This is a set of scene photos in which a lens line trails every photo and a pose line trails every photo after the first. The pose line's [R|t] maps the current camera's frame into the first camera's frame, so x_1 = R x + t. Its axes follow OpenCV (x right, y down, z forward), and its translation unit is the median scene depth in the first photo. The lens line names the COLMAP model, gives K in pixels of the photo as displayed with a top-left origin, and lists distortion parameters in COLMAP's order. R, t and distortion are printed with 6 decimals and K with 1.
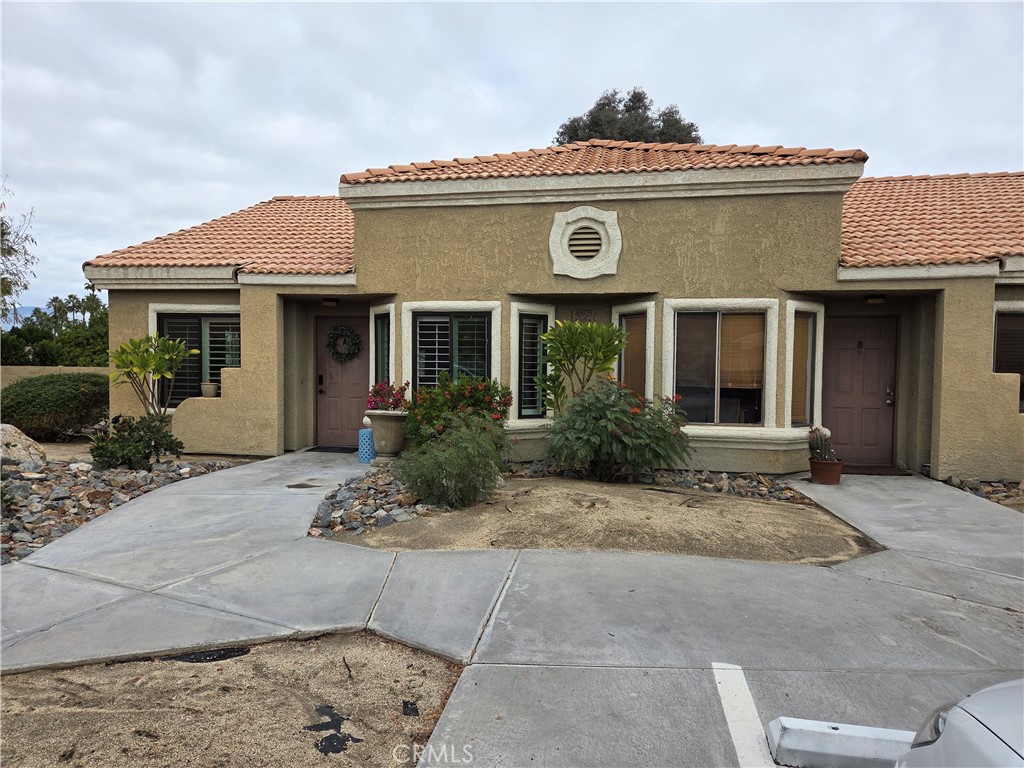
lens RADIAL K [[671.6, 0, 508.3], [0, 671.6, 392.5], [0, 0, 1]] dist [0.110214, -0.104892]
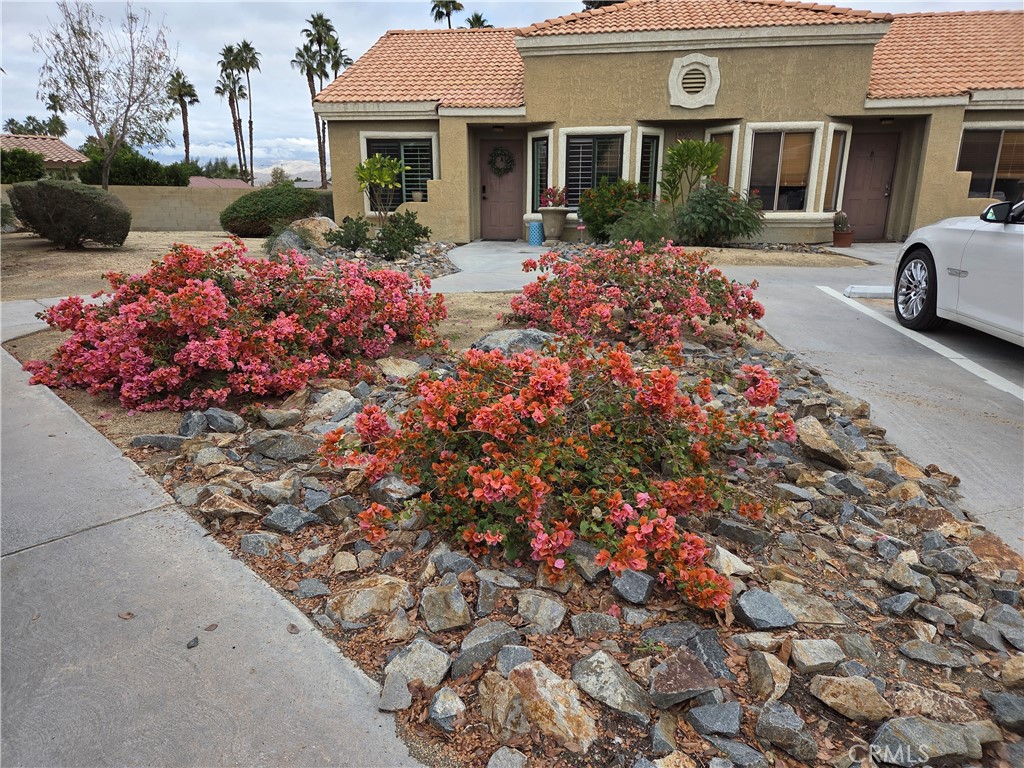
lens RADIAL K [[684.7, 0, 508.8], [0, 684.7, 390.8], [0, 0, 1]] dist [0.090160, -0.077231]
pose [[0.998962, -0.024265, 0.038559, -0.347418], [0.014463, 0.971486, 0.236655, 0.058727], [-0.043202, -0.235851, 0.970828, -0.561885]]
